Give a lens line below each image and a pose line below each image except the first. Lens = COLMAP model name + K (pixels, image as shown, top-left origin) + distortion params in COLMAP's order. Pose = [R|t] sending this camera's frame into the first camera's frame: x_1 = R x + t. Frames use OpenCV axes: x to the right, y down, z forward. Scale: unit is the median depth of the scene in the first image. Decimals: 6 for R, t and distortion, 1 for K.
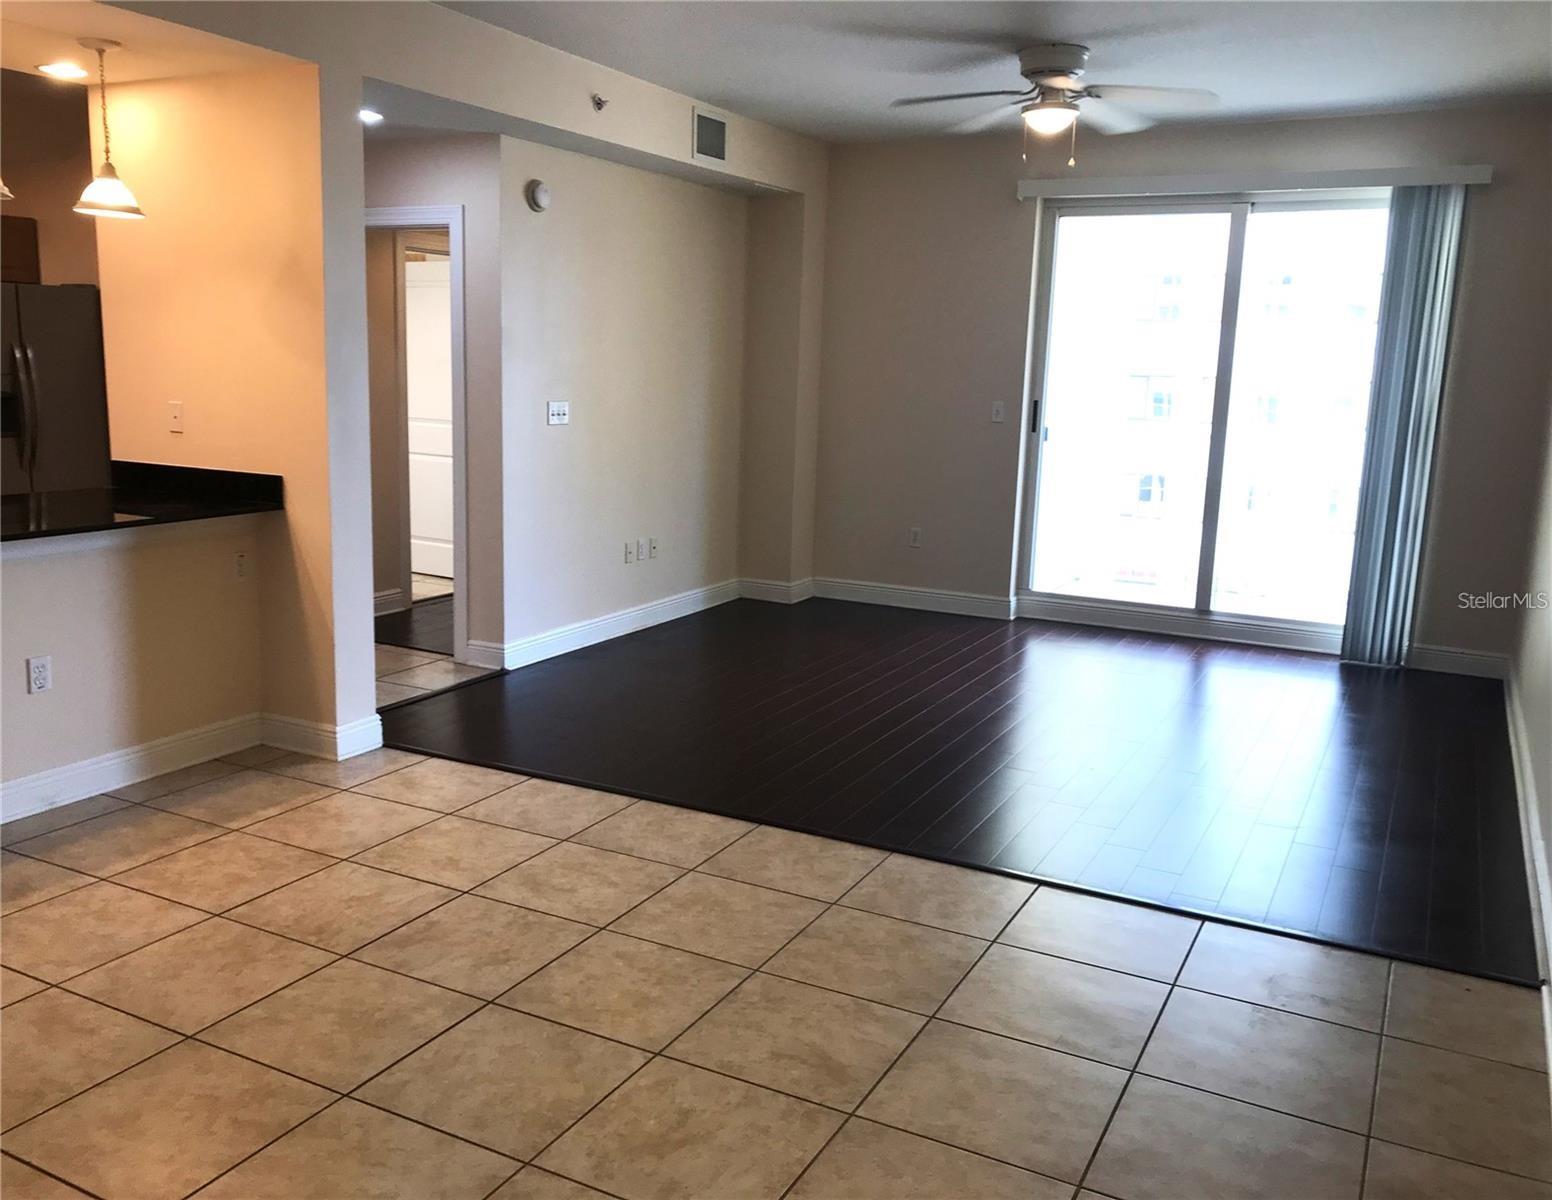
lens RADIAL K [[1322.9, 0, 756.9], [0, 1322.9, 617.1], [0, 0, 1]] dist [0.008702, 0.005108]
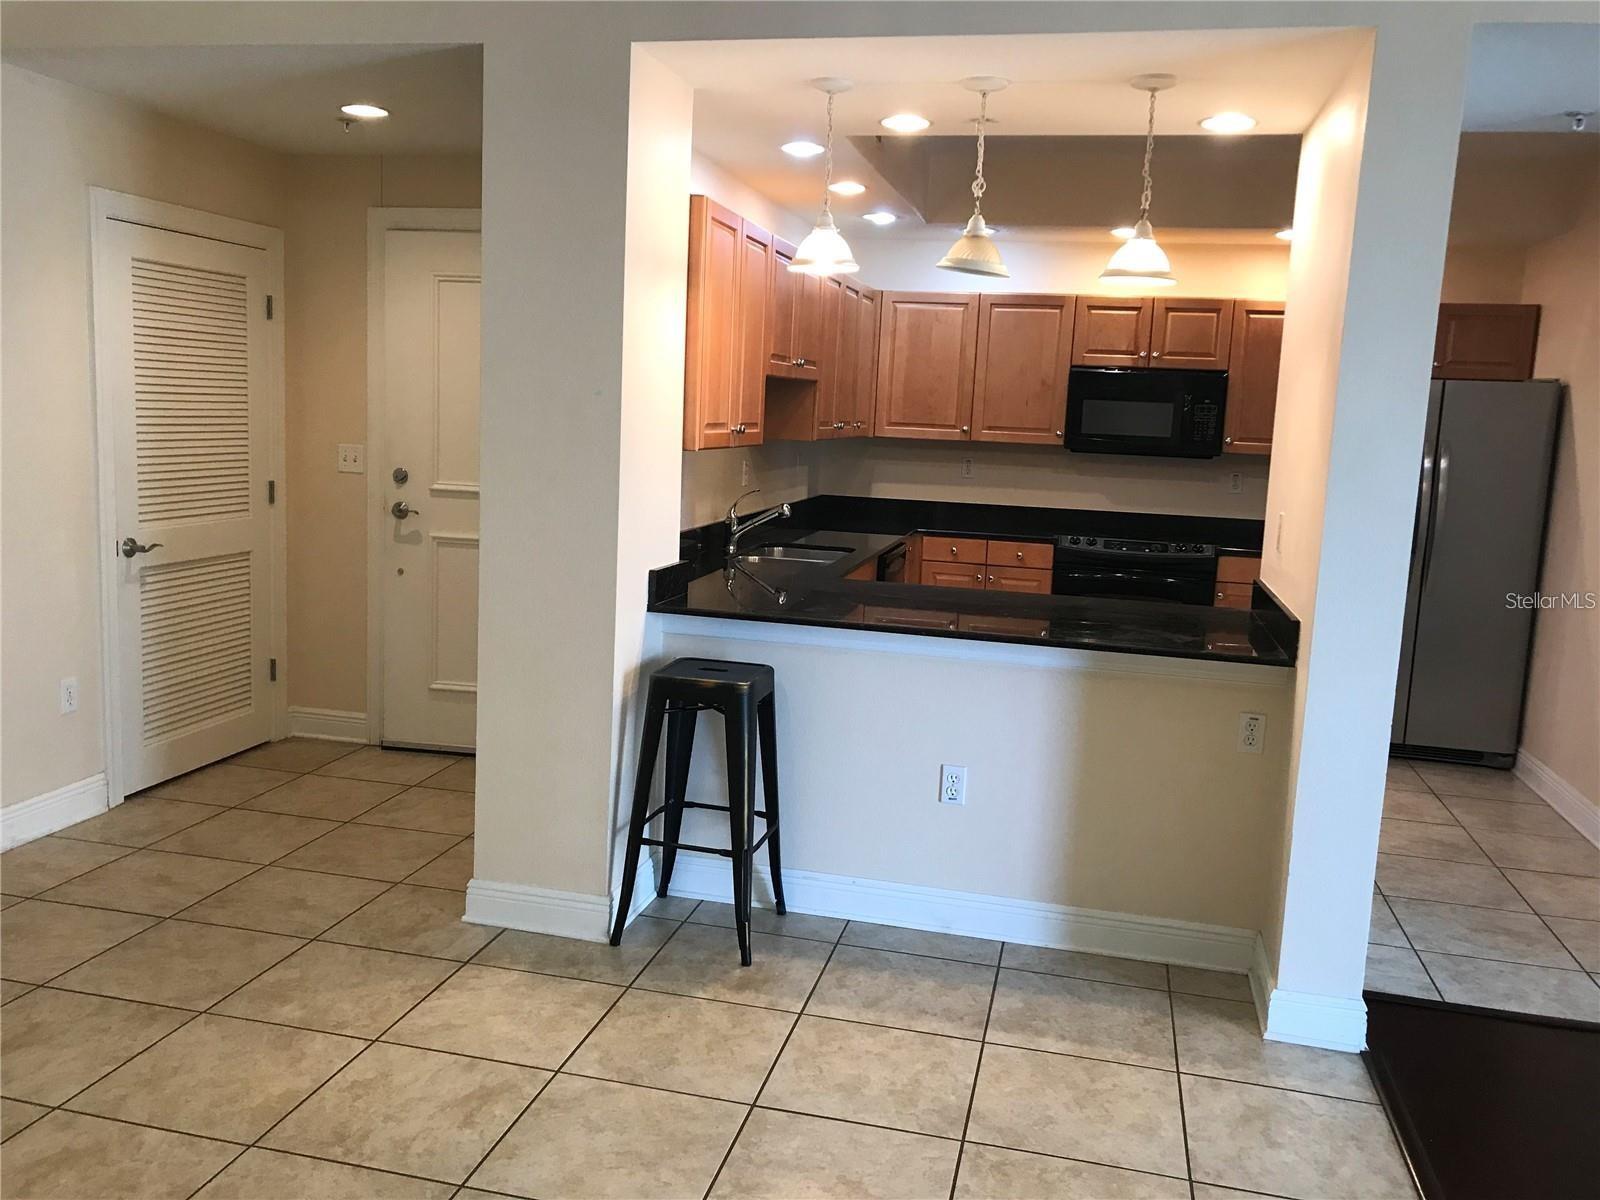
lens RADIAL K [[1312.4, 0, 778.9], [0, 1312.4, 602.8], [0, 0, 1]] dist [0.045622, -0.048783]
pose [[0.249704, 0.127563, -0.959883, 0.266944], [-0.229777, 0.970777, 0.069237, -0.107229], [0.940665, 0.203271, 0.271718, 0.573505]]
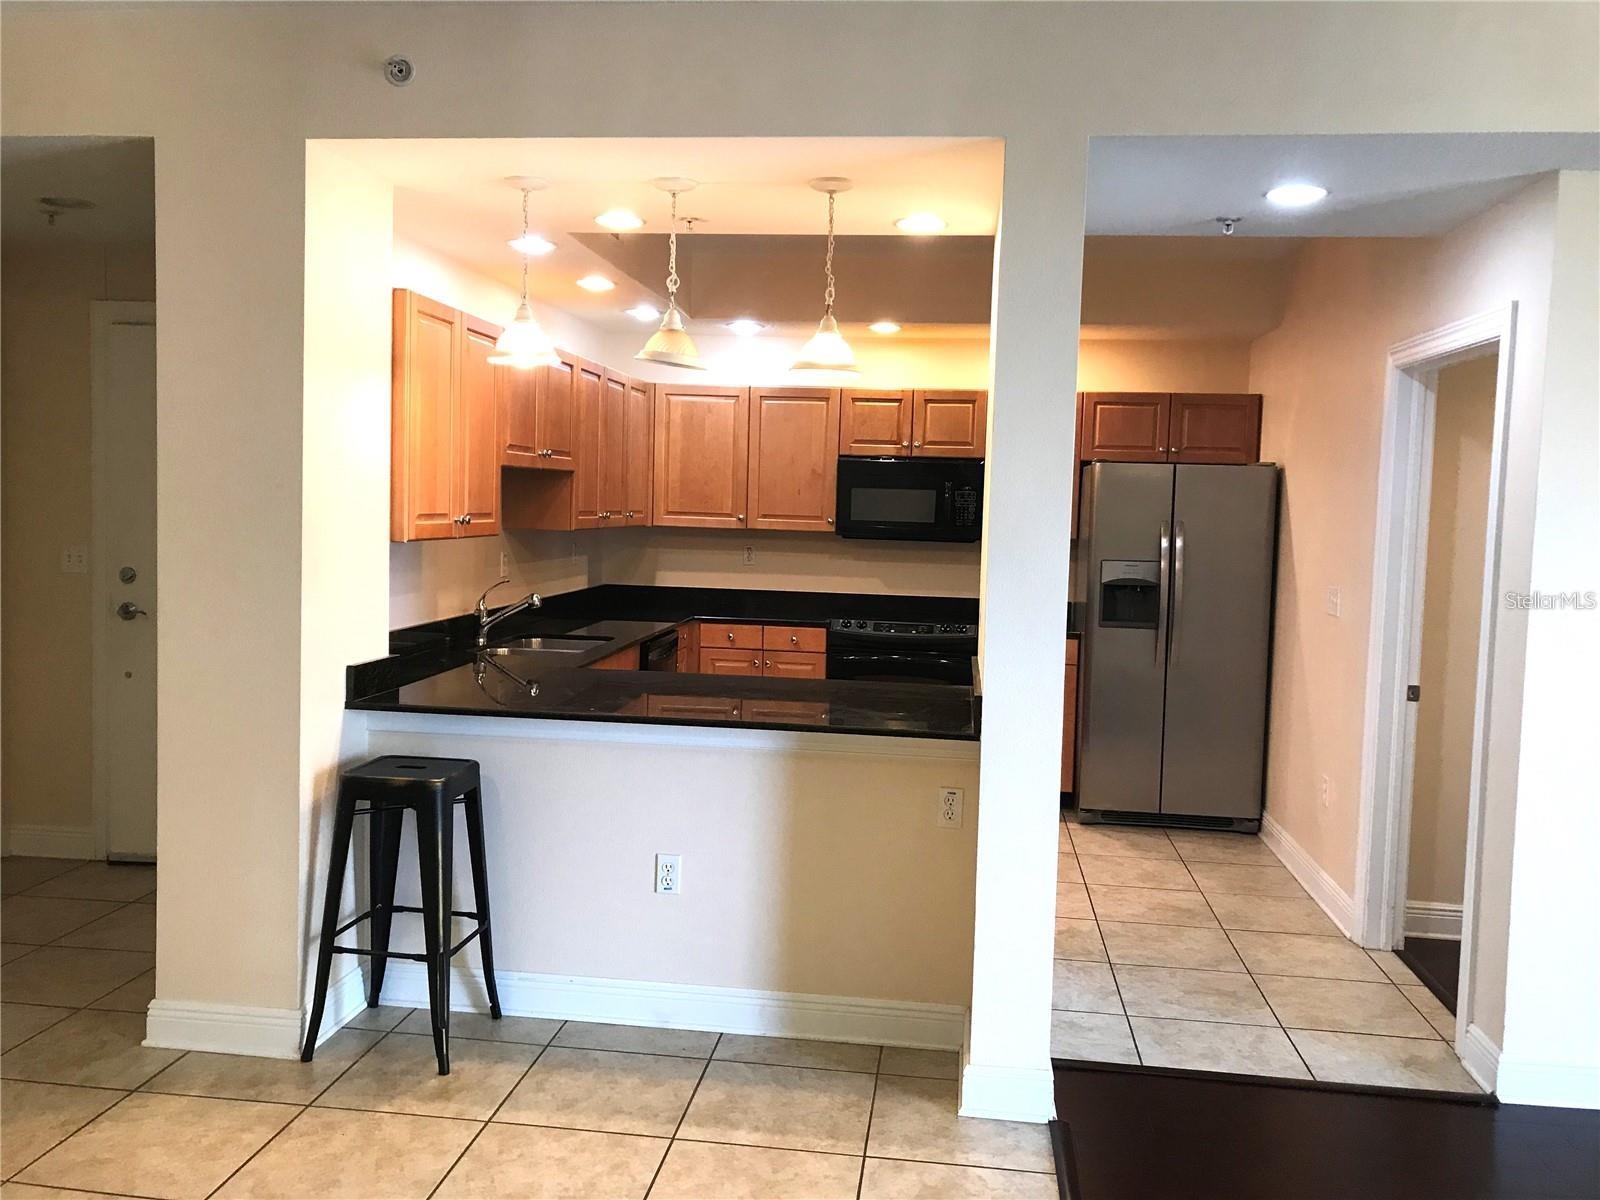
lens RADIAL K [[1312.4, 0, 791.8], [0, 1312.4, 598.5], [0, 0, 1]] dist [0.045622, -0.048783]
pose [[0.356518, 0.051194, -0.932885, 0.298686], [-0.206137, 0.978201, -0.025098, -0.127239], [0.911264, 0.201250, 0.359300, 0.668951]]
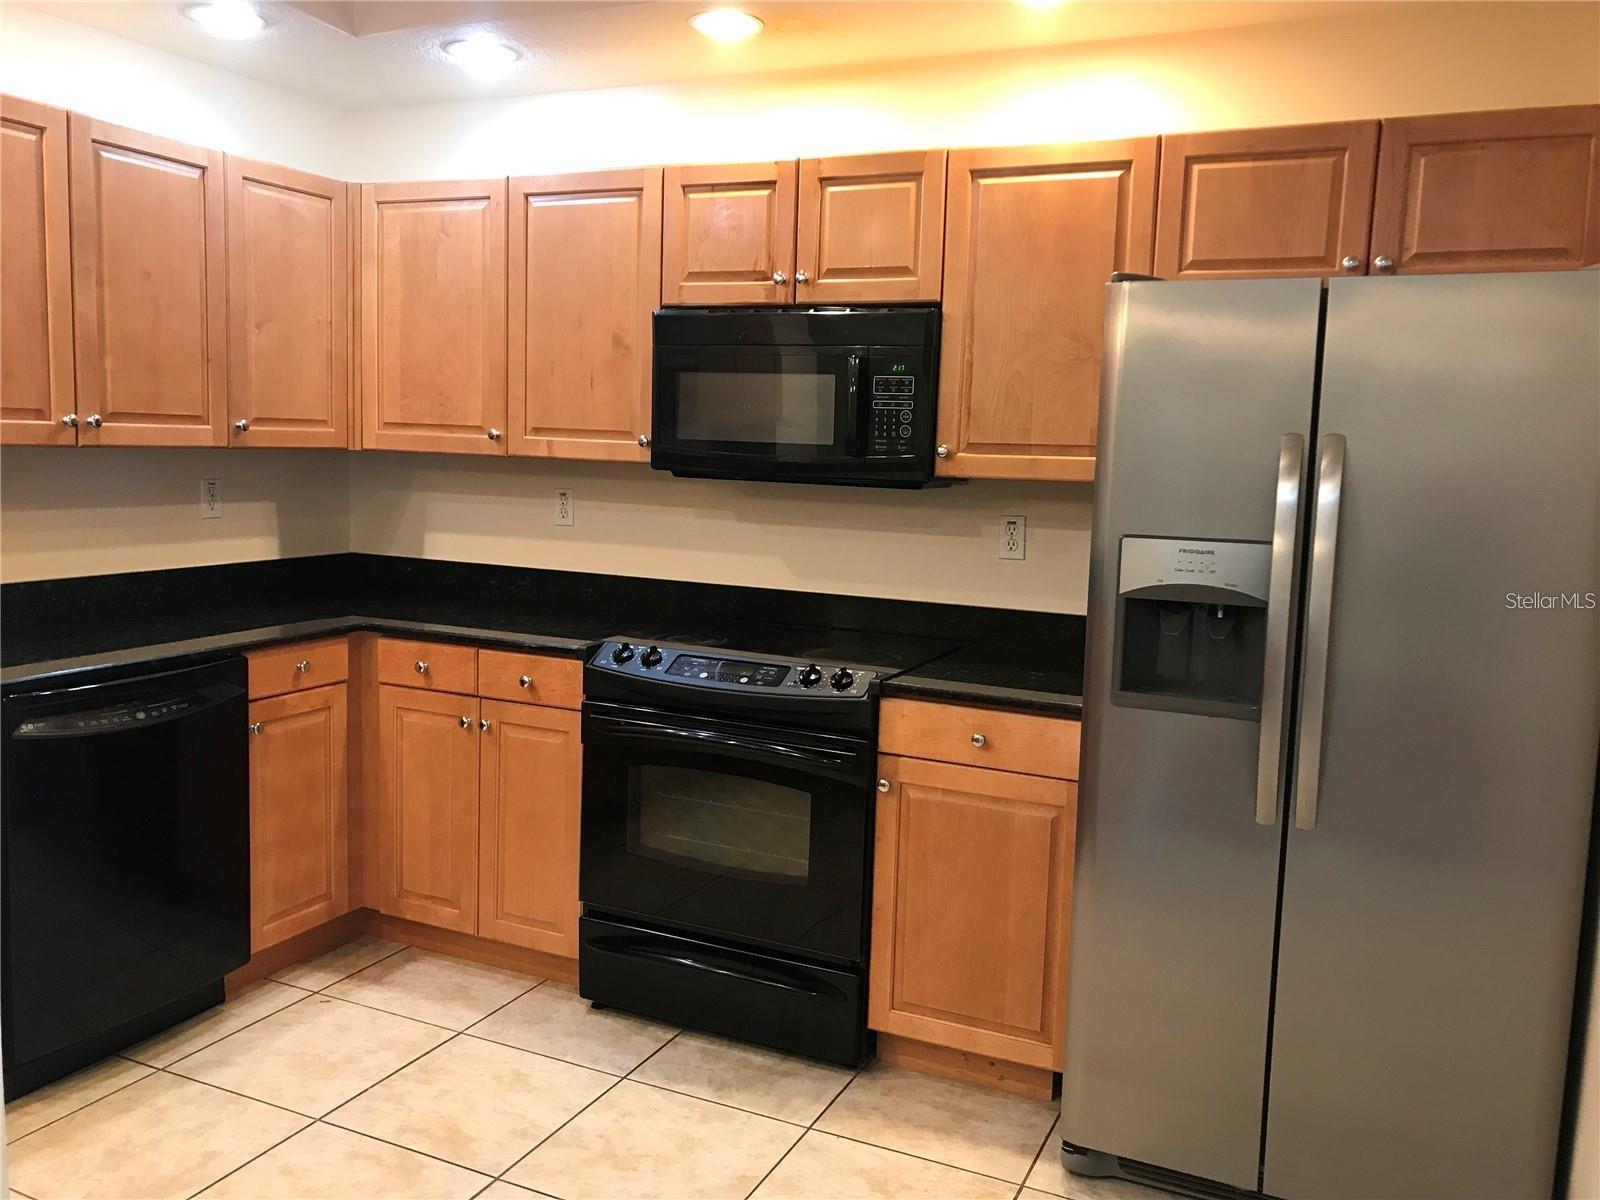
lens RADIAL K [[1312.4, 0, 789.9], [0, 1312.4, 600.7], [0, 0, 1]] dist [0.045622, -0.048783]
pose [[0.066537, 0.097073, -0.993051, -0.340692], [-0.229711, 0.970012, 0.079429, -0.252731], [0.970982, 0.222829, 0.086840, 1.275540]]
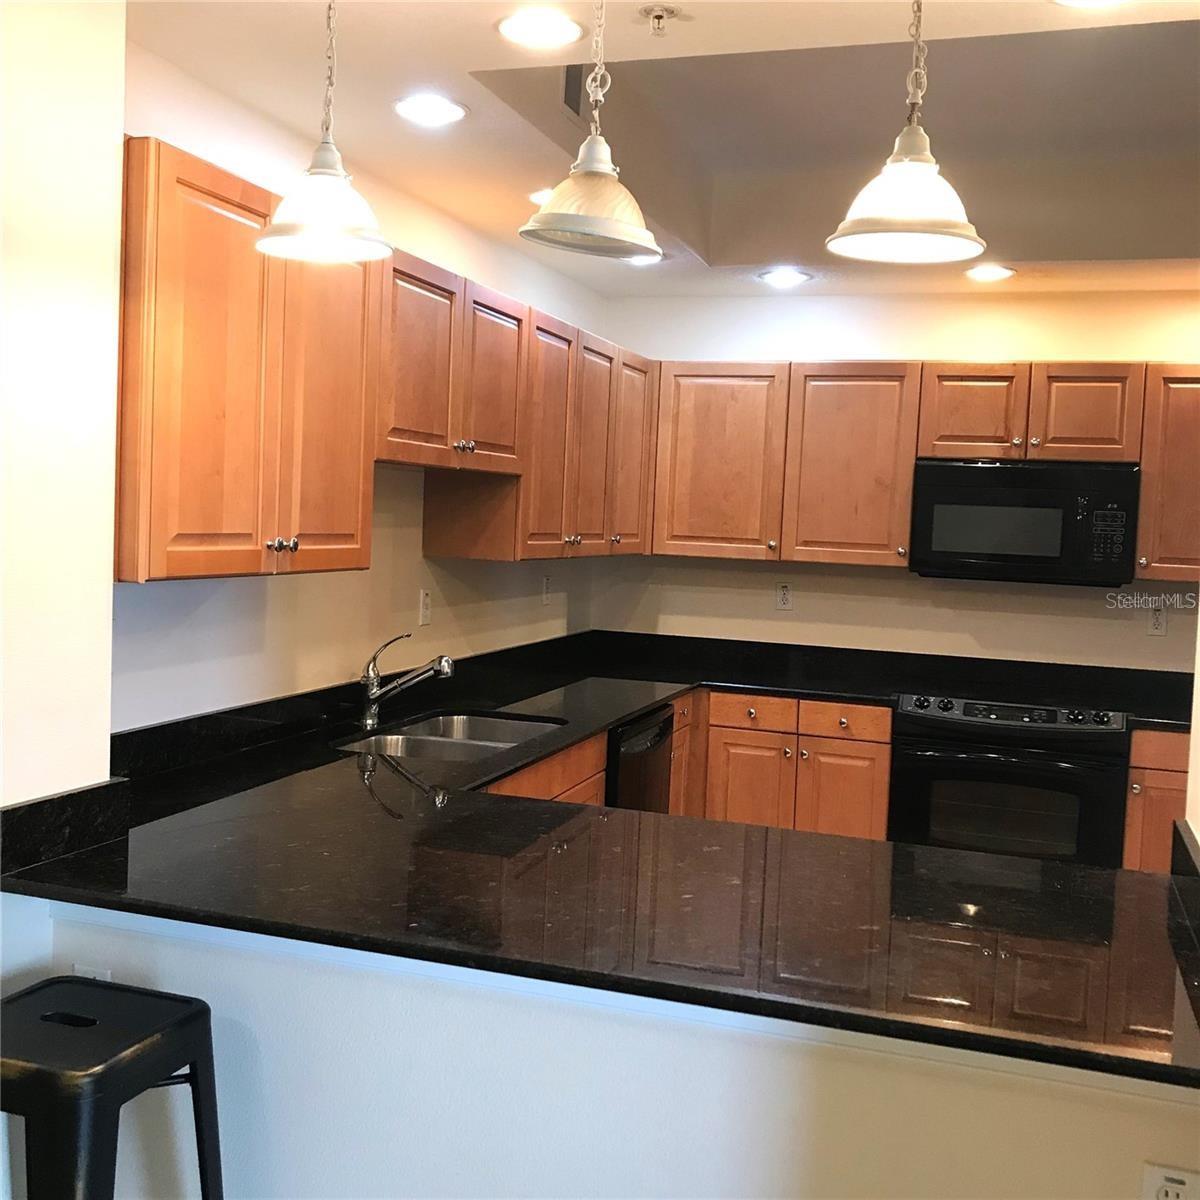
lens RADIAL K [[1309.6, 0, 580.8], [0, 1309.6, 602.7], [0, 0, 1]] dist [0.003972, 0.000000]
pose [[0.156040, 0.043631, -0.986787, -0.097331], [-0.233475, 0.972344, 0.006073, -0.167890], [0.959761, 0.229442, 0.161911, 0.825408]]
